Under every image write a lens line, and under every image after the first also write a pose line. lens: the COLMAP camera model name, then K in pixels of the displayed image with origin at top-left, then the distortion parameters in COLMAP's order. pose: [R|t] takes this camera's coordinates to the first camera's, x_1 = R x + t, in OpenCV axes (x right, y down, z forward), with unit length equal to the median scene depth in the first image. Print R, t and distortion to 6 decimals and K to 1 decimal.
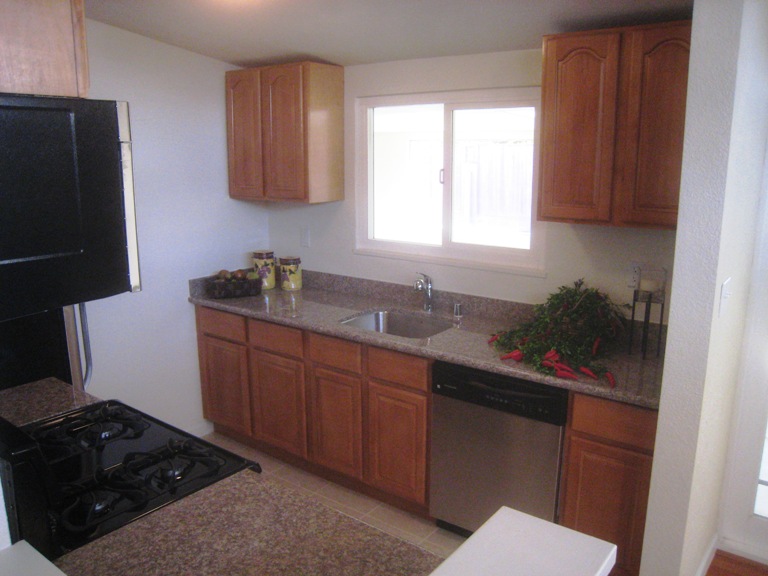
lens RADIAL K [[619.2, 0, 384.0], [0, 619.2, 288.0], [0, 0, 1]] dist [-0.162365, 0.124058]
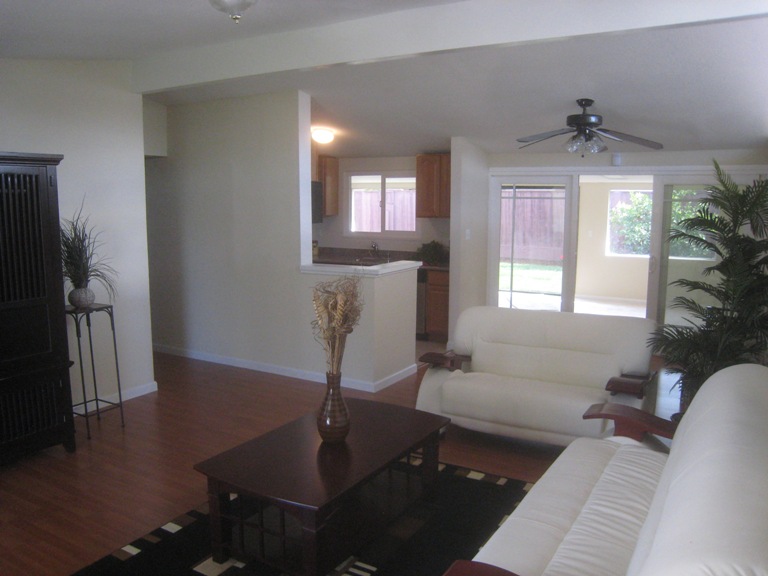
lens RADIAL K [[619.2, 0, 384.0], [0, 619.2, 288.0], [0, 0, 1]] dist [-0.162365, 0.124058]
pose [[0.993440, -0.016867, 0.113106, -0.187774], [0.022851, 0.998395, -0.051823, 0.297347], [-0.112050, 0.054067, 0.992231, -1.512127]]
